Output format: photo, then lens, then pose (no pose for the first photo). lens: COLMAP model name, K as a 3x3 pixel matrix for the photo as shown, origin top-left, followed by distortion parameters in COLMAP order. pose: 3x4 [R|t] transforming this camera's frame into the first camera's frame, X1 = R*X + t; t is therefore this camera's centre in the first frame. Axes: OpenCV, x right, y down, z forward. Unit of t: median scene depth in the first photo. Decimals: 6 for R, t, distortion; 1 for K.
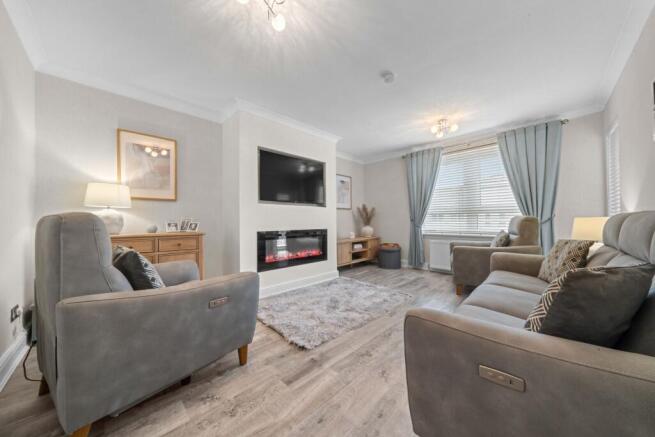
lens RADIAL K [[226.3, 0, 329.7], [0, 226.3, 218.7], [0, 0, 1]] dist [-0.004094, -0.000123]
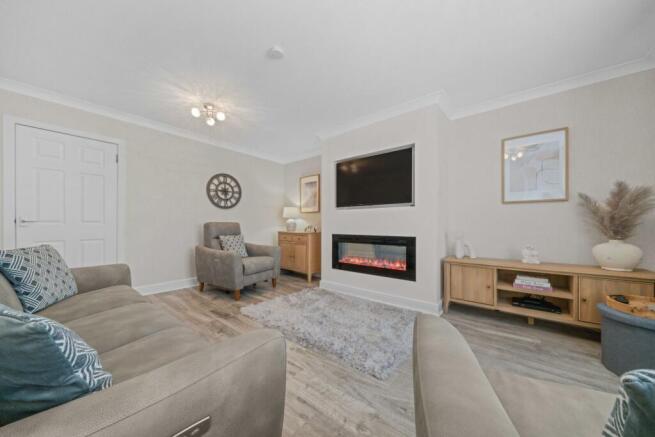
lens RADIAL K [[226.3, 0, 328.1], [0, 226.3, 224.4], [0, 0, 1]] dist [-0.004094, -0.000123]
pose [[0.096615, 0.002328, -0.995319, 0.772276], [0.005785, 0.999979, 0.002901, 0.002309], [0.995305, -0.006038, 0.096599, 0.772972]]
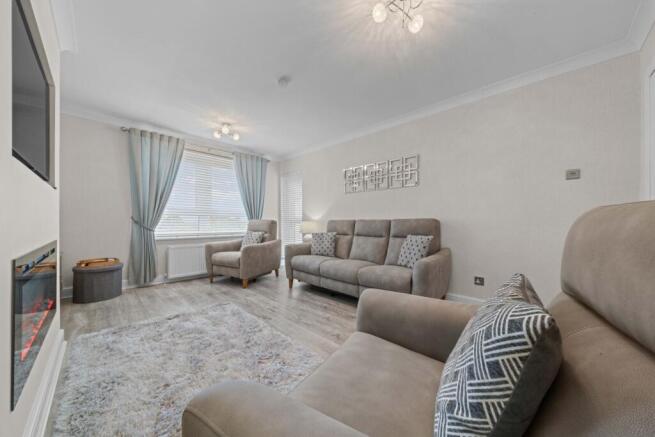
lens RADIAL K [[226.3, 0, 330.8], [0, 226.3, 223.0], [0, 0, 1]] dist [-0.004094, -0.000123]
pose [[-0.025407, 0.003047, 0.999673, -0.534221], [-0.010166, 0.999943, -0.003306, 0.008336], [-0.999626, -0.010246, -0.025374, 0.559451]]
